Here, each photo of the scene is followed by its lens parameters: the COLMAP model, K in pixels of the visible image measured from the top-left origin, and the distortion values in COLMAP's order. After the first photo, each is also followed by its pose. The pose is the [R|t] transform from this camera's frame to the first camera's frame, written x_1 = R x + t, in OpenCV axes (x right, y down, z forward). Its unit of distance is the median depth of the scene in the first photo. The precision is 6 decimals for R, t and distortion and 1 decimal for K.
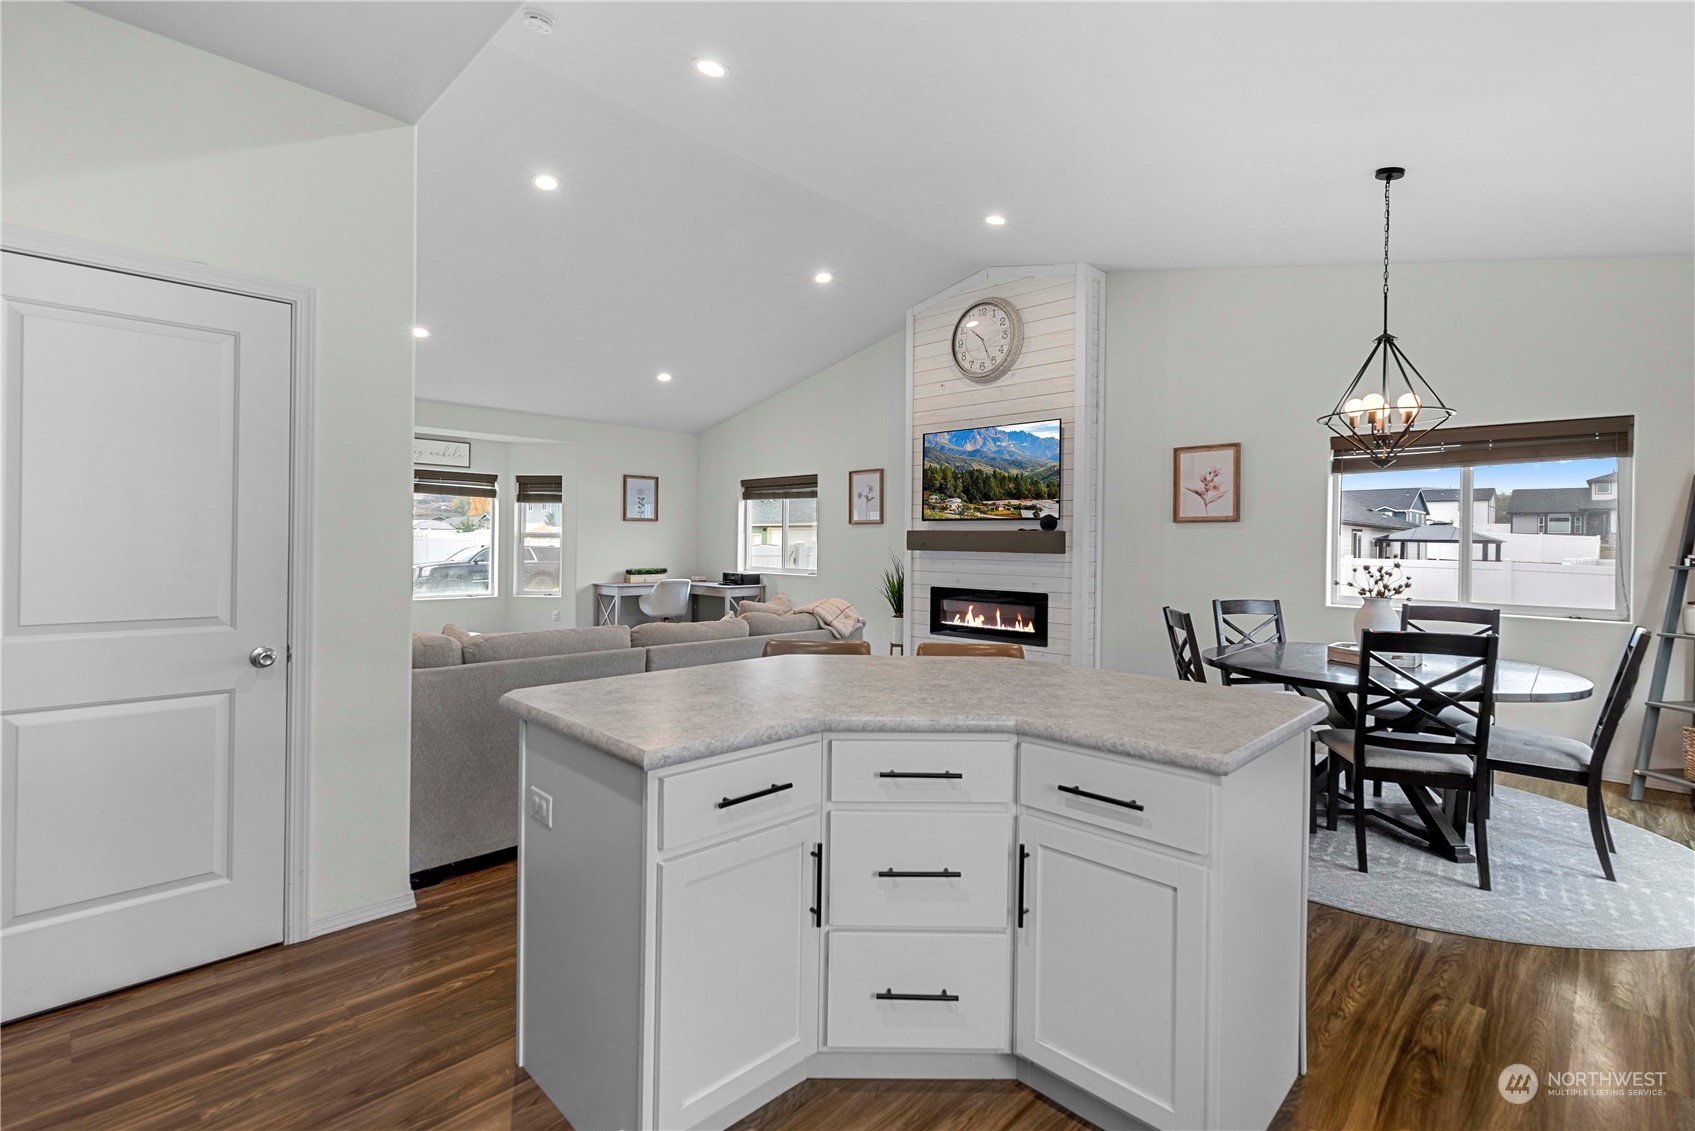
lens RADIAL K [[778.8, 0, 857.5], [0, 778.8, 541.4], [0, 0, 1]] dist [-0.000221, 0.000005]
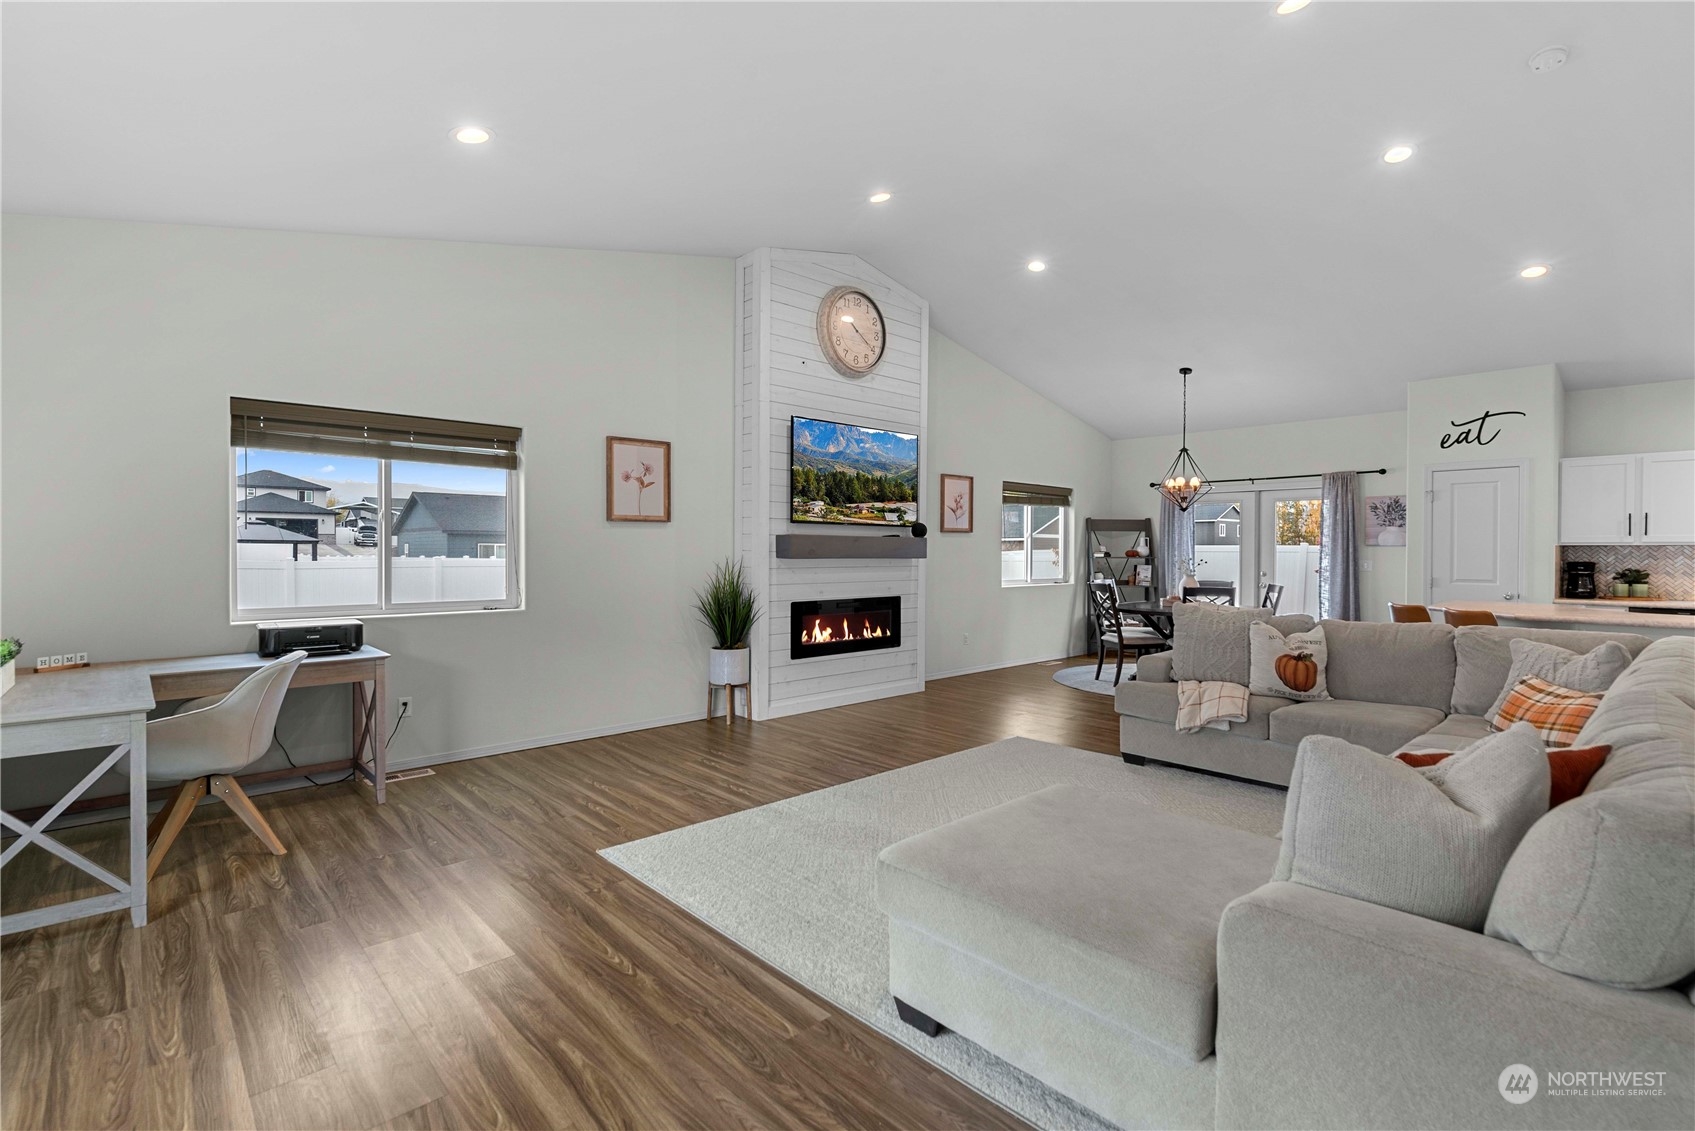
lens RADIAL K [[778.2, 0, 851.5], [0, 778.2, 552.4], [0, 0, 1]] dist [0.002242, -0.000329]
pose [[0.050357, -0.013932, 0.998634, -0.683936], [-0.002912, 0.999896, 0.014097, -0.006460], [-0.998727, -0.003617, 0.050312, 0.844521]]
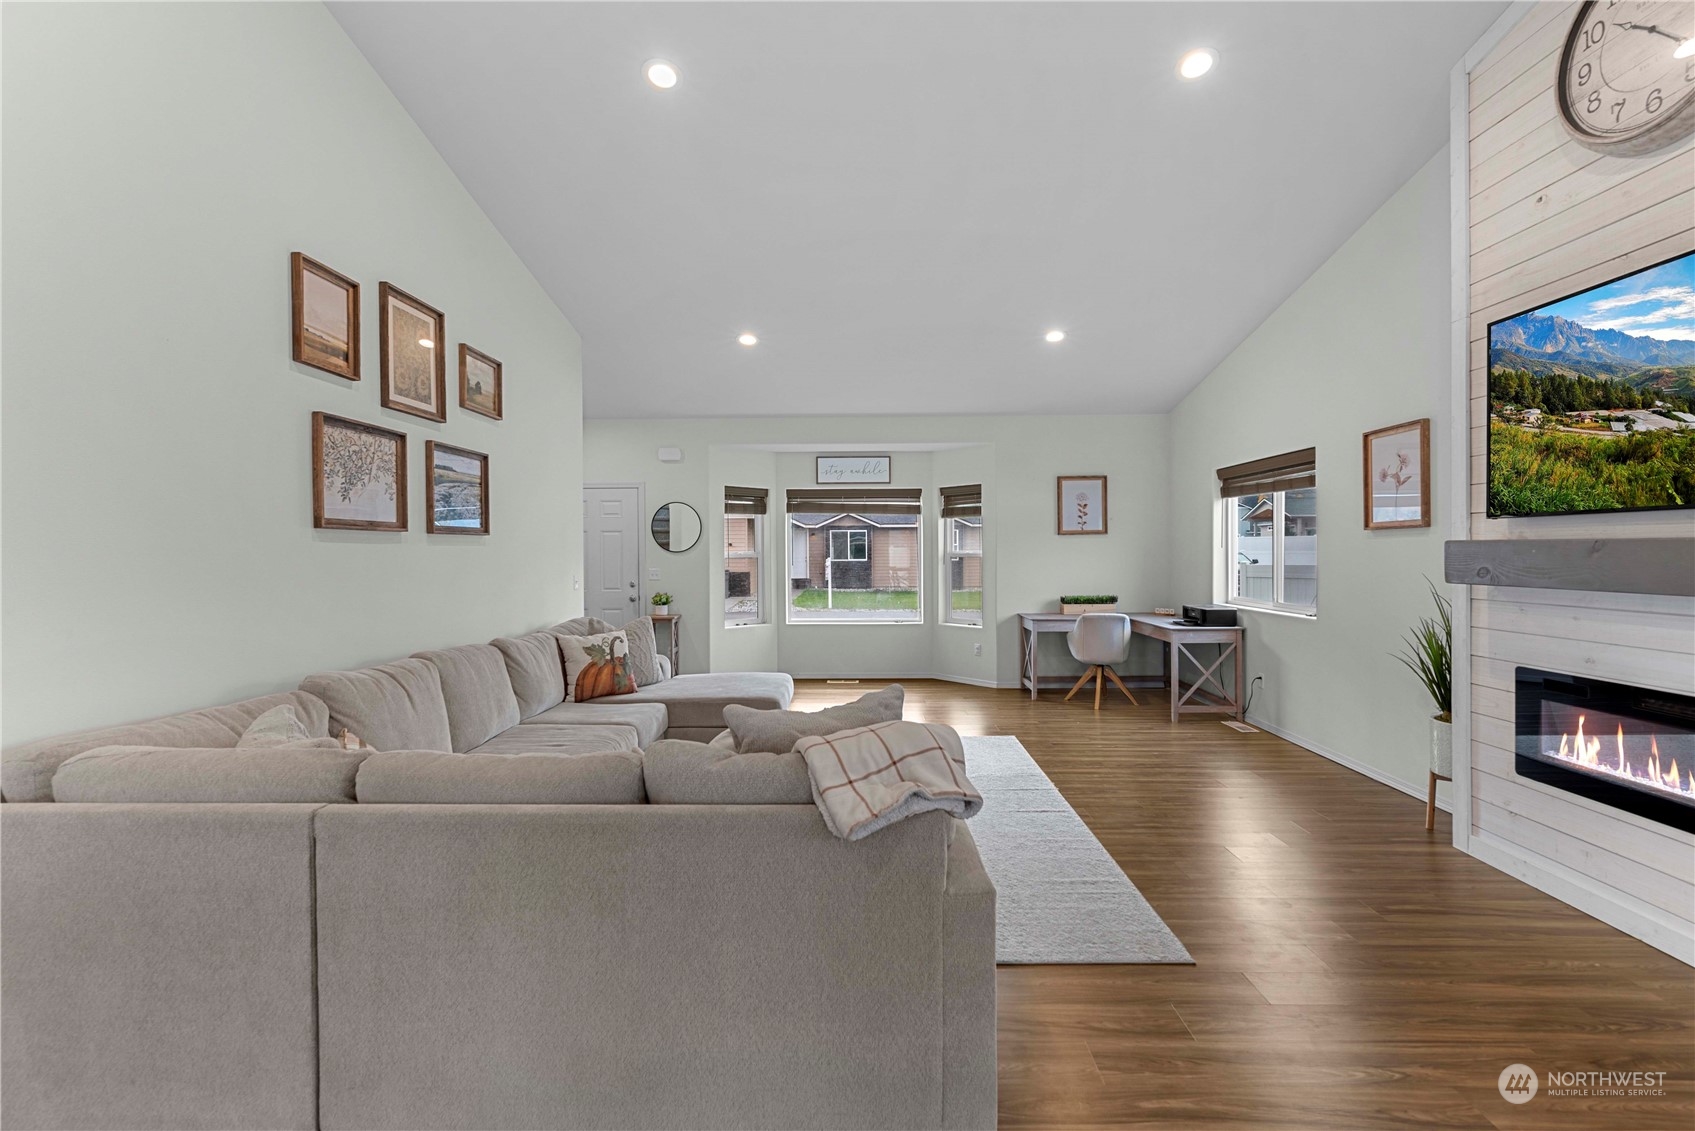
lens RADIAL K [[751.4, 0, 852.9], [0, 751.4, 557.9], [0, 0, 1]] dist [0.001043, 0.000327]
pose [[0.684008, -0.008930, -0.729420, 0.140235], [0.014066, 0.999901, 0.000949, -0.008708], [0.729339, -0.010909, 0.684066, 0.410878]]
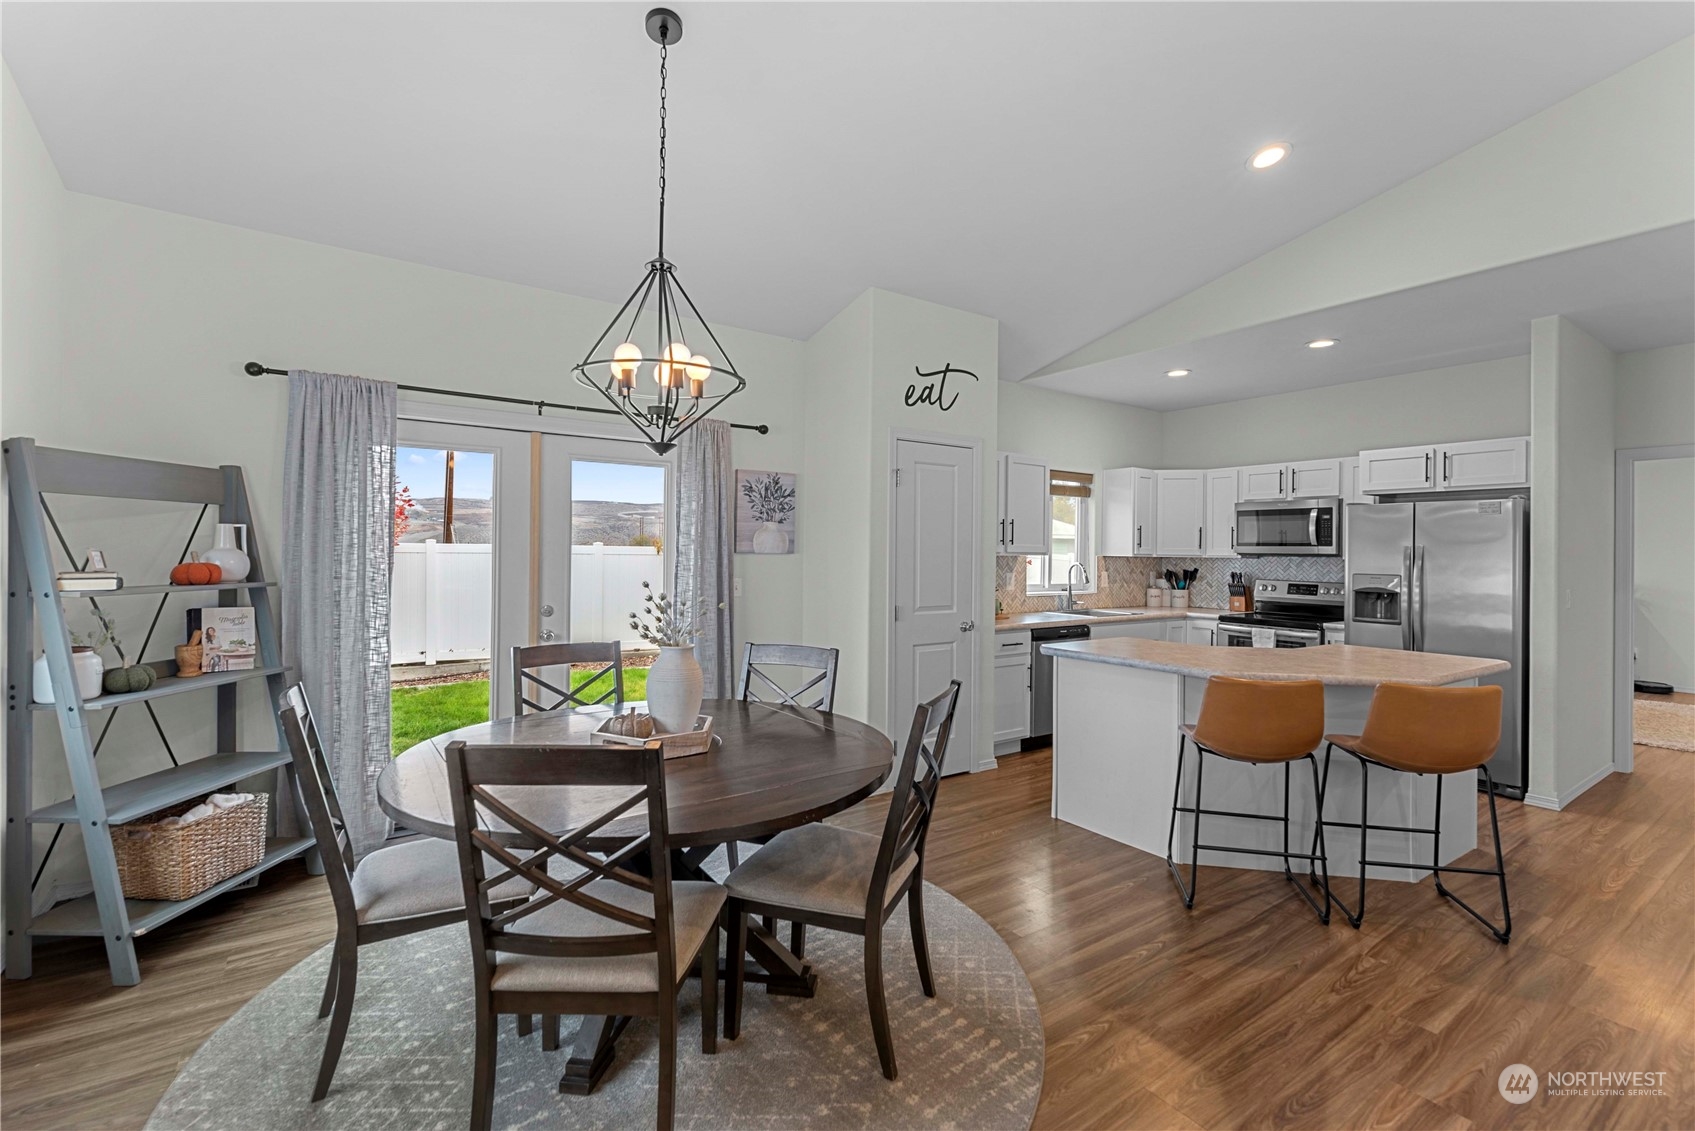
lens RADIAL K [[739.7, 0, 853.2], [0, 739.7, 557.5], [0, 0, 1]] dist [0.002216, -0.000592]
pose [[-0.982013, -0.022457, 0.187475, 0.188123], [-0.020920, 0.999729, 0.010176, -0.006963], [-0.187653, 0.006071, -0.982217, 0.760040]]
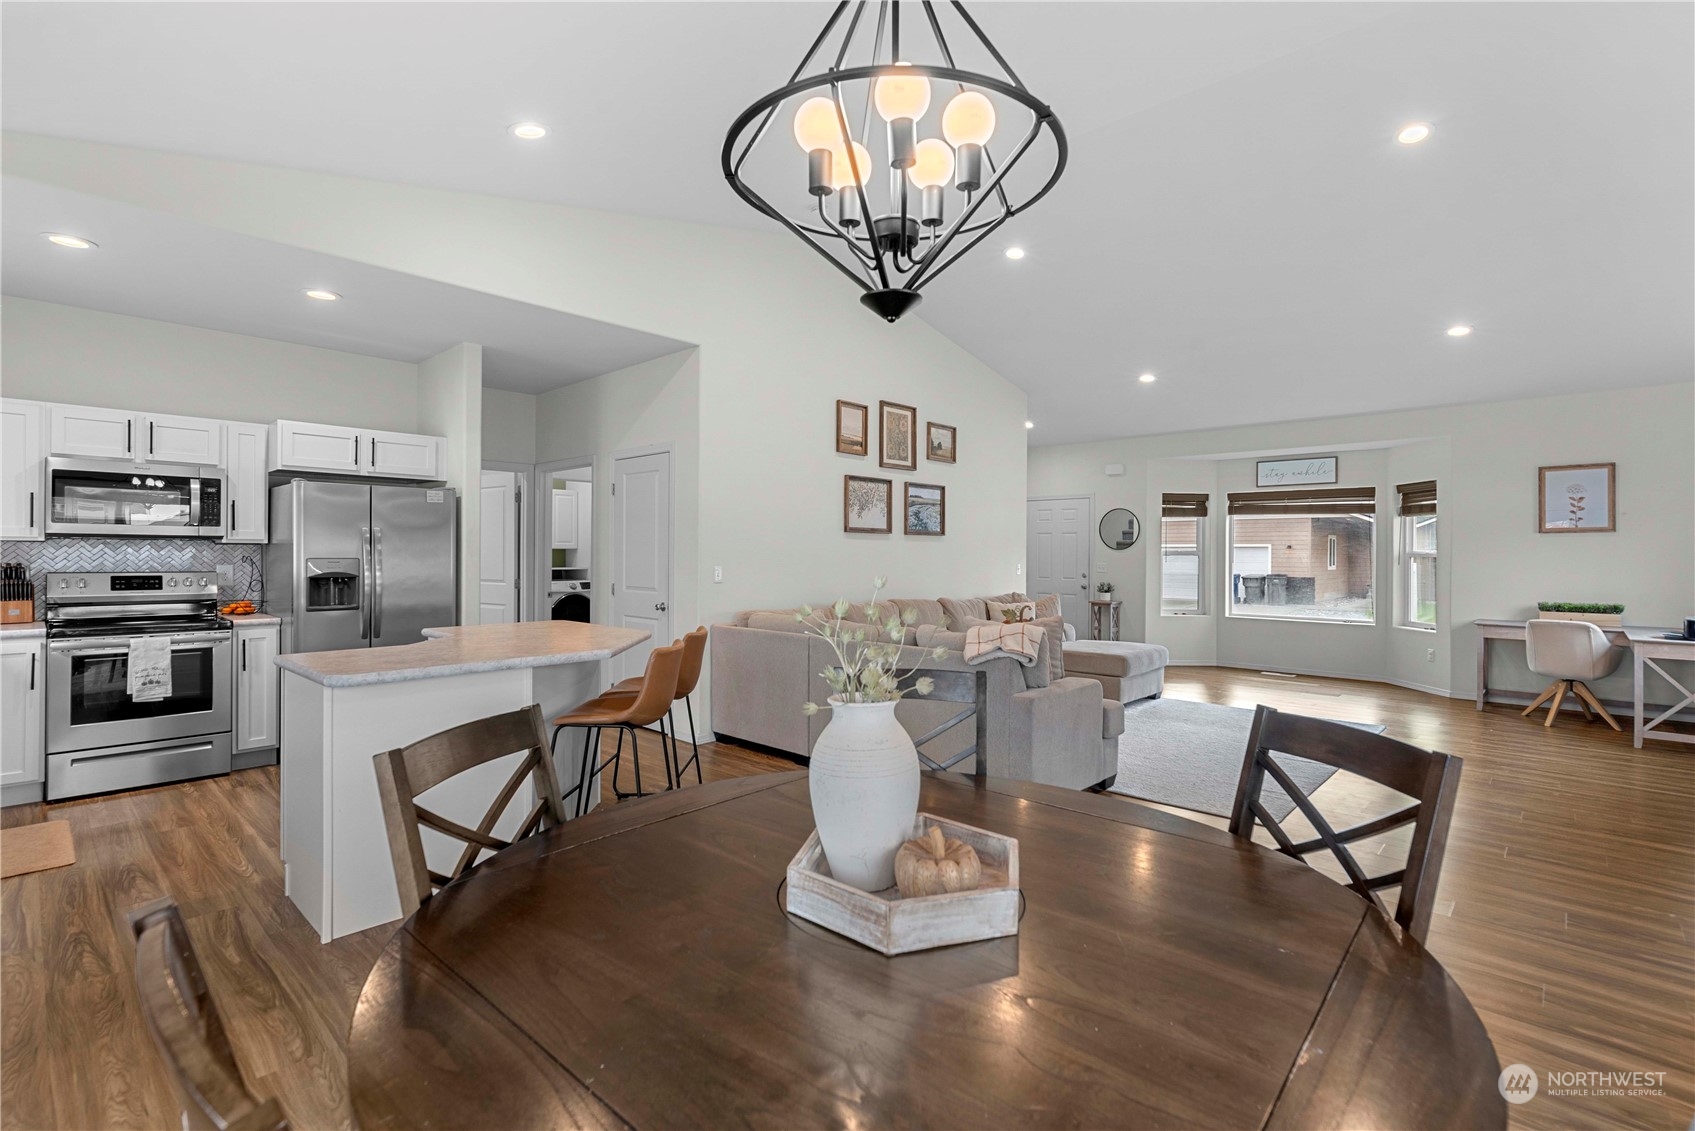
lens RADIAL K [[778.2, 0, 851.5], [0, 778.2, 552.4], [0, 0, 1]] dist [0.002242, -0.000329]
pose [[0.022138, -0.013508, -0.999664, 0.480086], [-0.005840, 0.999890, -0.013641, 0.004686], [0.999738, 0.006140, 0.022056, 0.462626]]
